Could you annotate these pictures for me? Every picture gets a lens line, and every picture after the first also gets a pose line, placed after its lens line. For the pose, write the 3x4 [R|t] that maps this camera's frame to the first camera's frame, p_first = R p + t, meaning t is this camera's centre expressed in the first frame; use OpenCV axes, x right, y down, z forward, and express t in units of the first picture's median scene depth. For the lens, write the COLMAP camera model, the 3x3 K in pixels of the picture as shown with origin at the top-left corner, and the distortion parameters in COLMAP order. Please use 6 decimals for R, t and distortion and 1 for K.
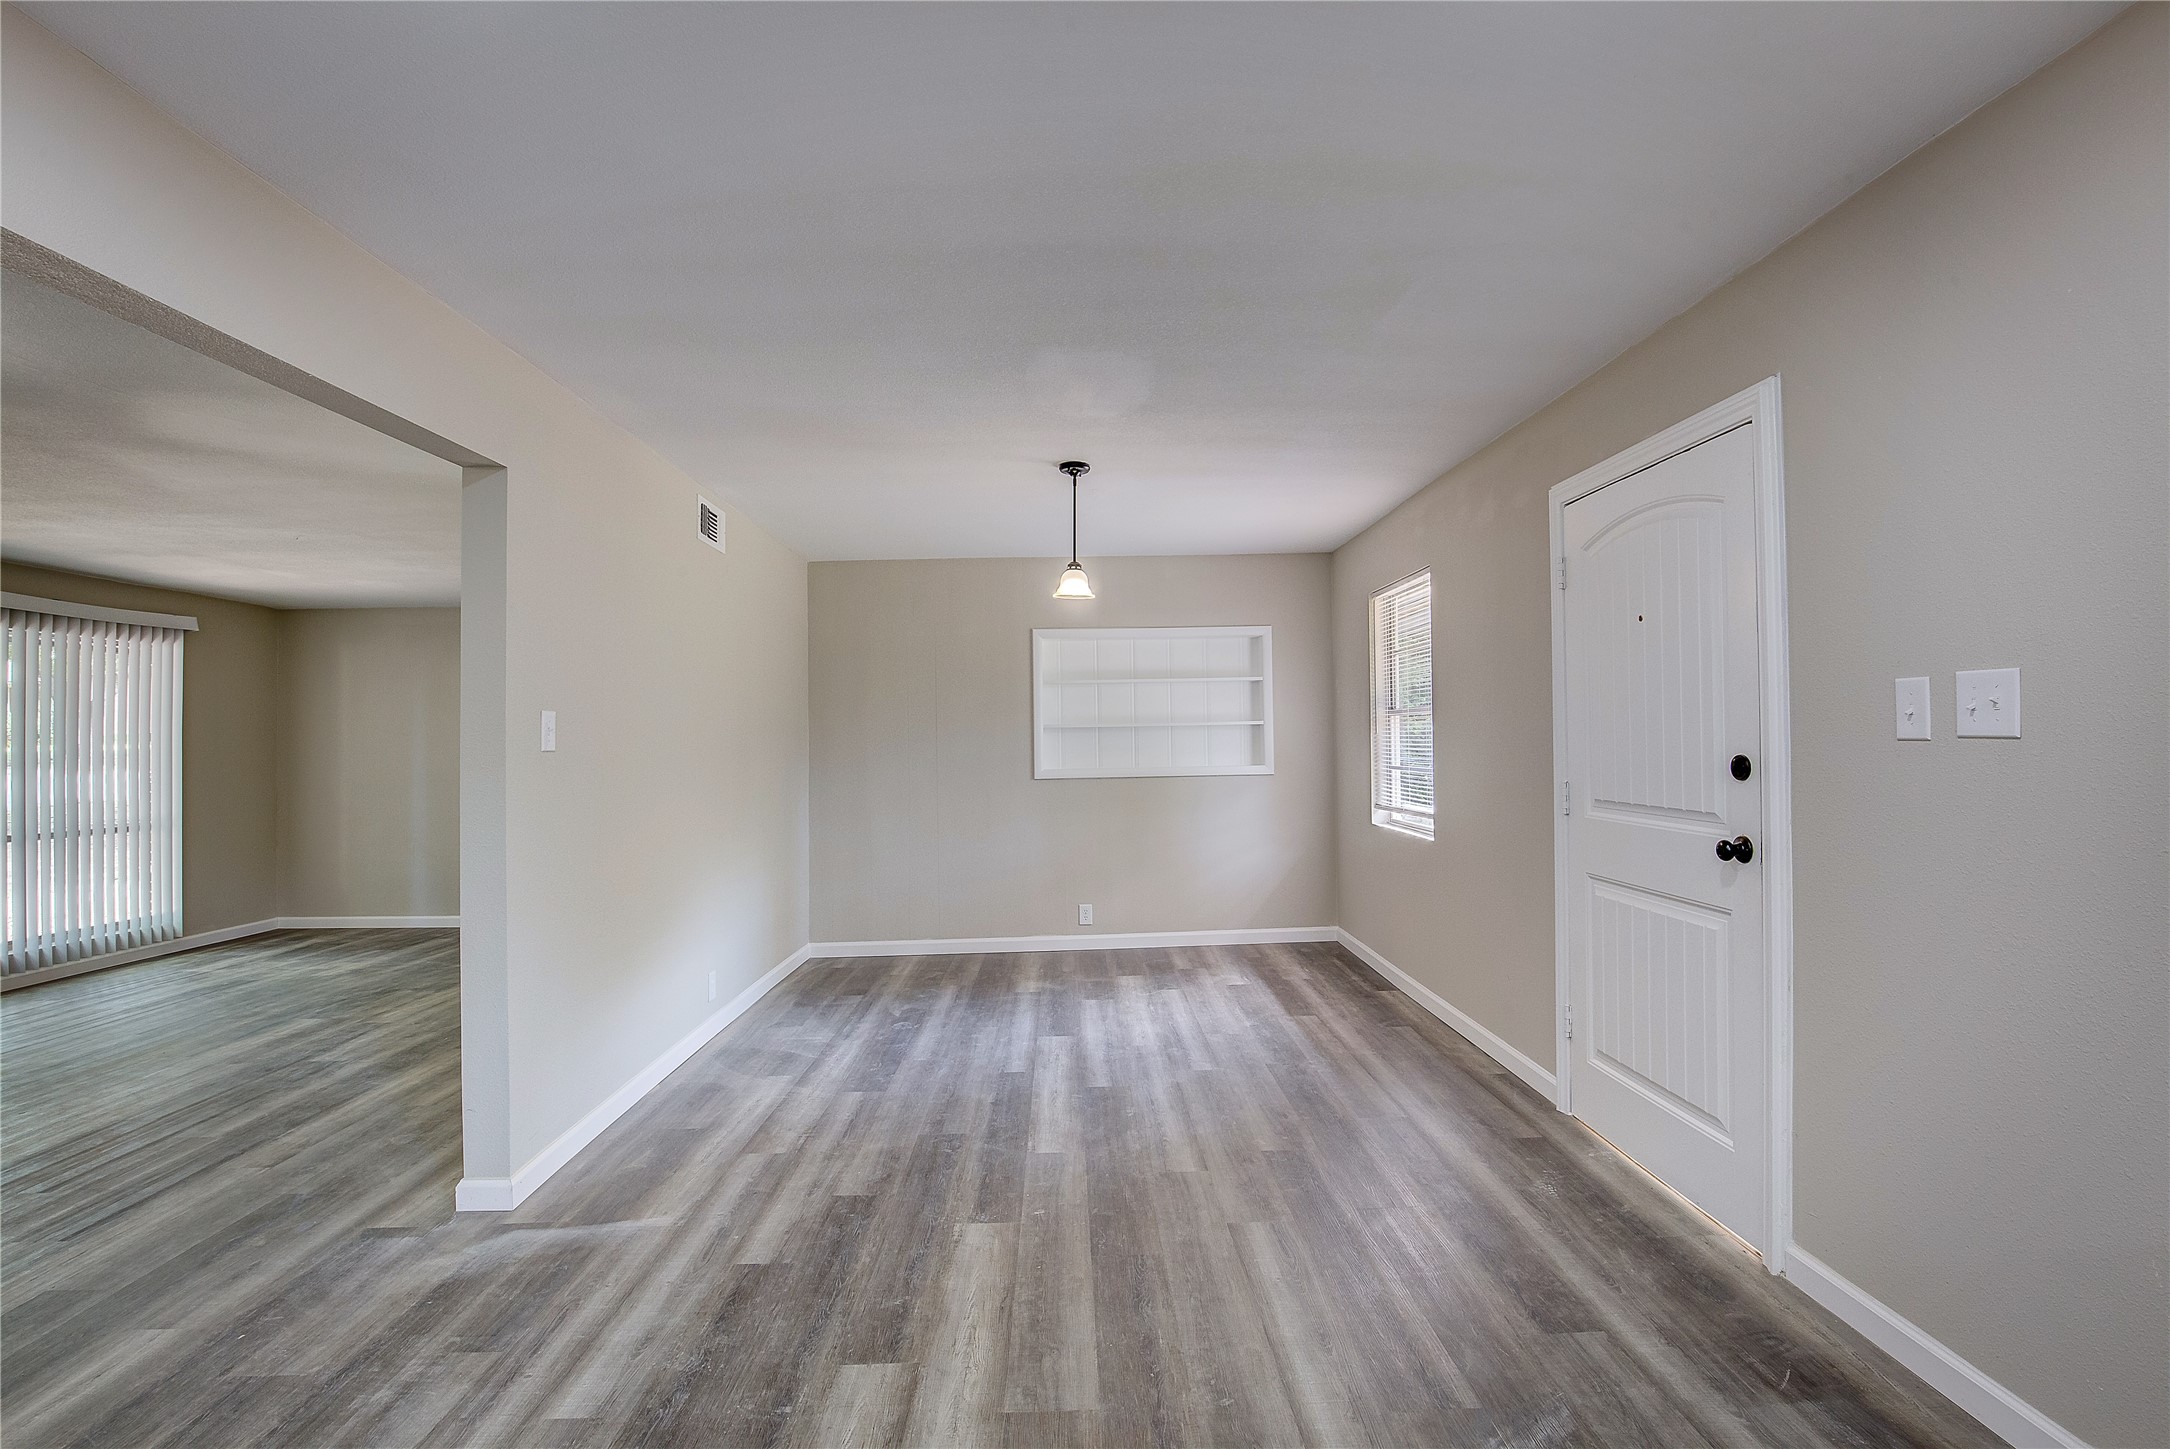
lens RADIAL K [[1008.1, 0, 1124.2], [0, 1008.1, 723.3], [0, 0, 1]] dist [-0.027592, 0.001505]
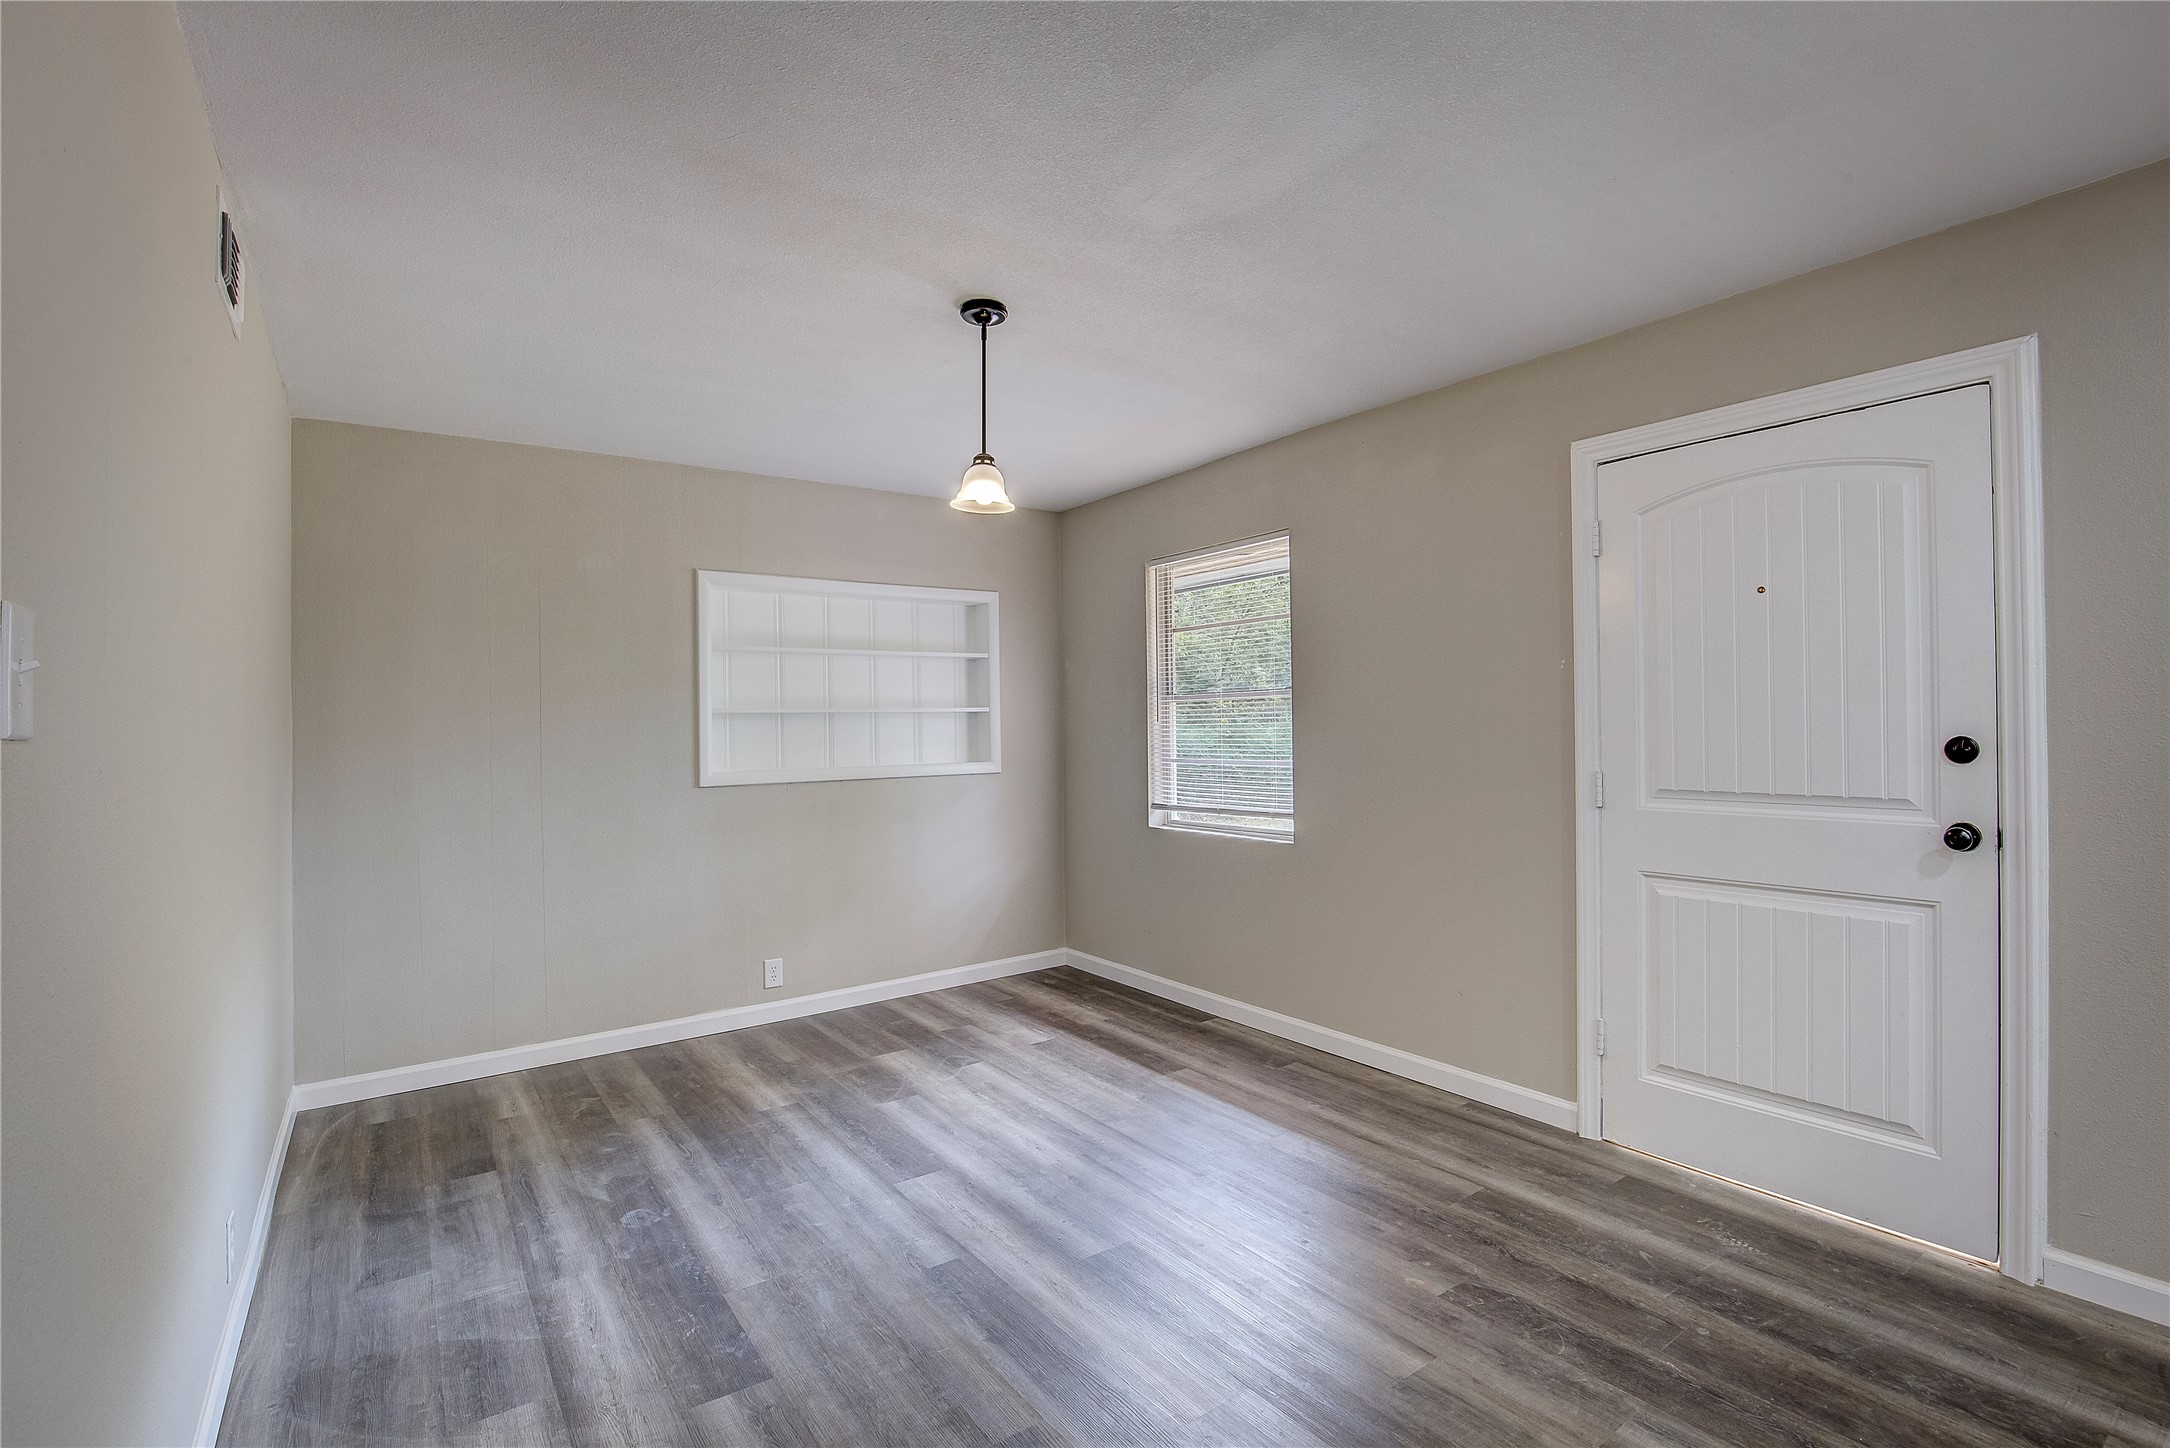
lens RADIAL K [[977.6, 0, 1075.6], [0, 977.6, 723.9], [0, 0, 1]] dist [-0.035461, 0.007534]
pose [[0.834337, 0.003953, 0.551241, -0.327457], [-0.005274, 0.999986, 0.000810, 0.013659], [-0.551230, -0.003583, 0.834346, 0.408441]]
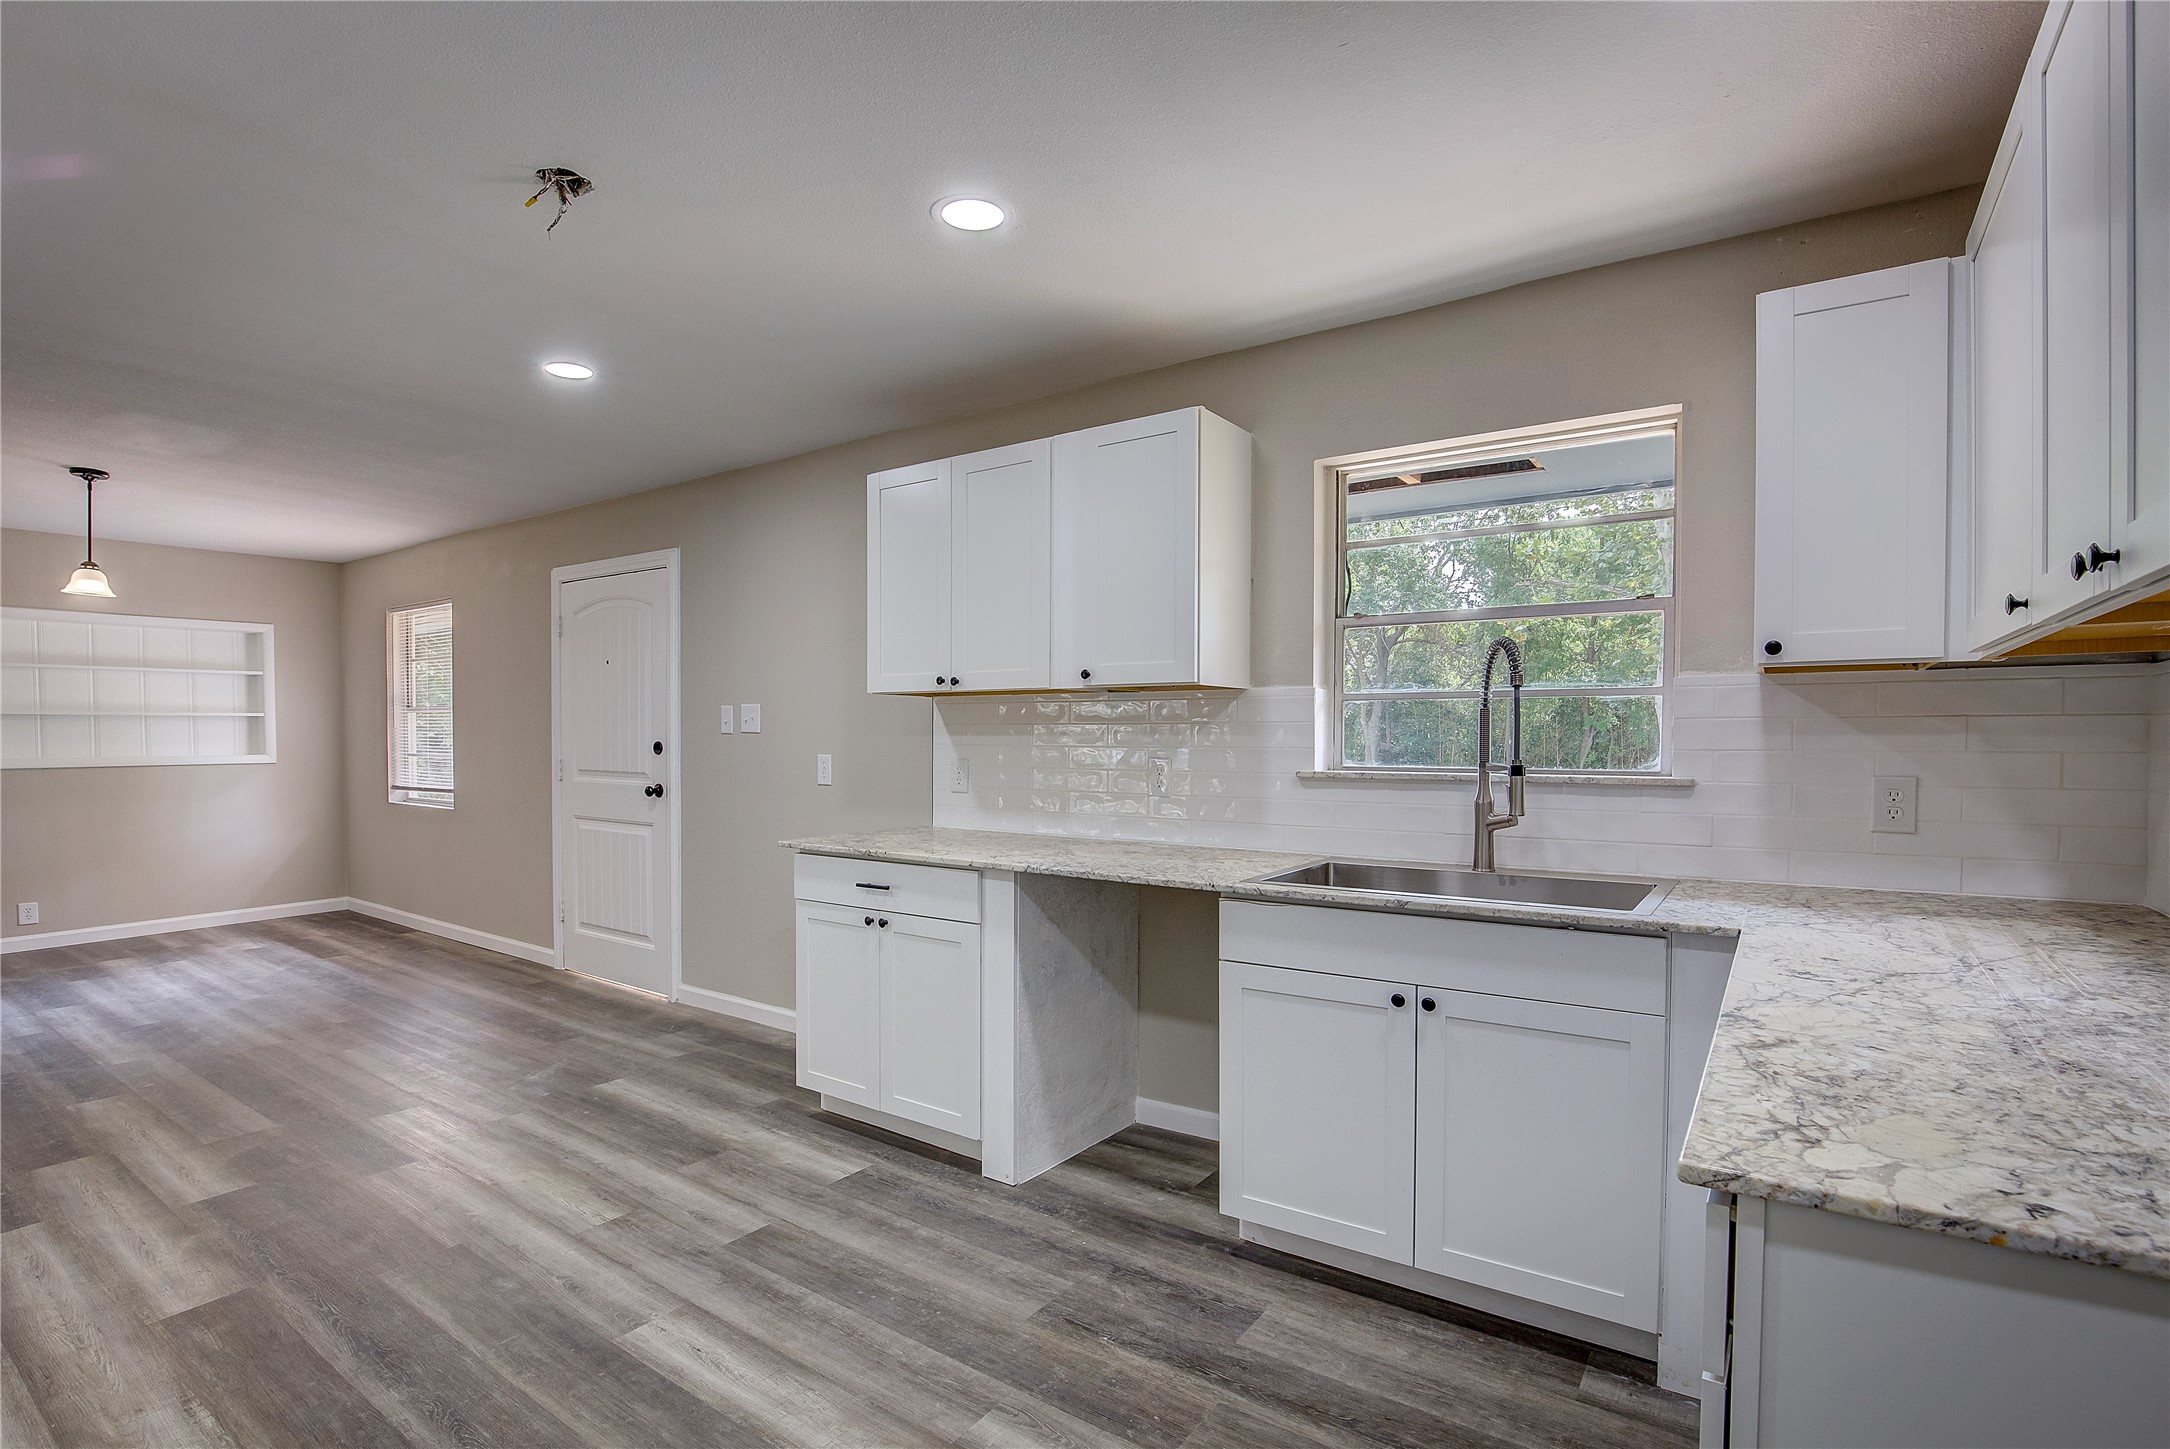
lens RADIAL K [[1011.0, 0, 1132.2], [0, 1011.0, 766.1], [0, 0, 1]] dist [-0.031265, 0.006494]
pose [[0.589355, -0.009443, 0.807819, -0.229485], [-0.024536, 0.999261, 0.029581, 0.000156], [-0.807502, -0.037255, 0.588688, -0.497322]]
